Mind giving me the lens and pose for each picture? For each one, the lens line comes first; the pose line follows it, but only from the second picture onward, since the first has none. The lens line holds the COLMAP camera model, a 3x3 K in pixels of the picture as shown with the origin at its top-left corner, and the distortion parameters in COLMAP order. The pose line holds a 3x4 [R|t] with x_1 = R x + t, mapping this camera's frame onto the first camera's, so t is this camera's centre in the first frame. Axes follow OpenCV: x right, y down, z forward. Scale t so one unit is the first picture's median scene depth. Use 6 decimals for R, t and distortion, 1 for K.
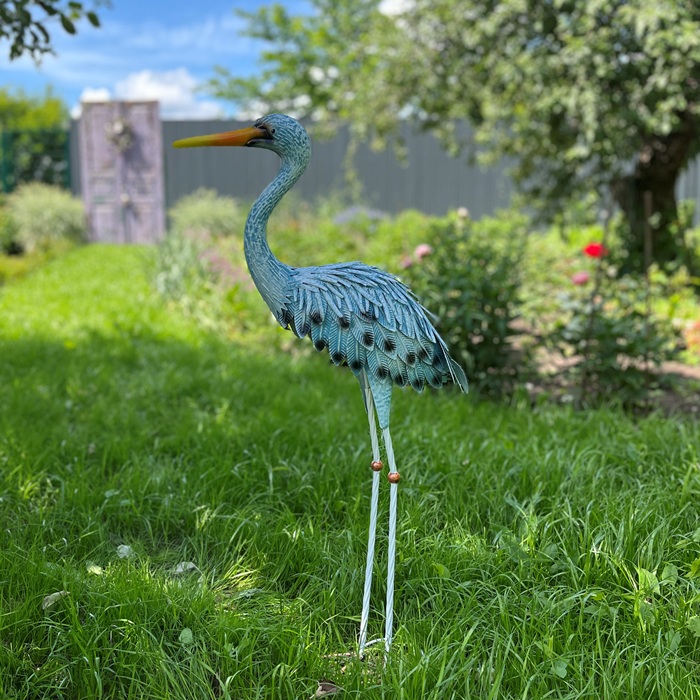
lens RADIAL K [[911.9, 0, 350.0], [0, 911.9, 350.0], [0, 0, 1]] dist [0.156882, -0.433832]
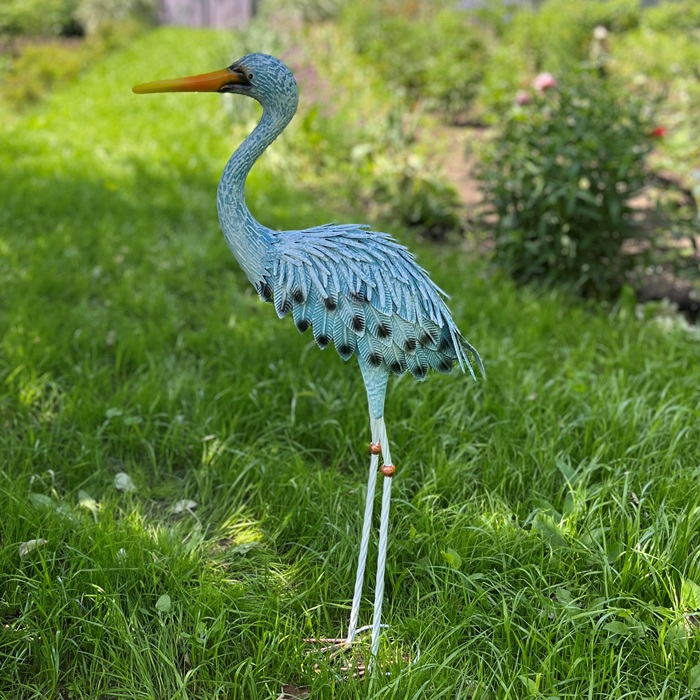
lens RADIAL K [[1099.9, 0, 334.9], [0, 1099.9, 347.8], [0, 0, 1]] dist [0.204296, -0.661810]
pose [[0.987394, 0.077150, -0.138209, 0.107722], [-0.047741, 0.977665, 0.204677, -0.150635], [0.150913, -0.195498, 0.969023, -0.003910]]
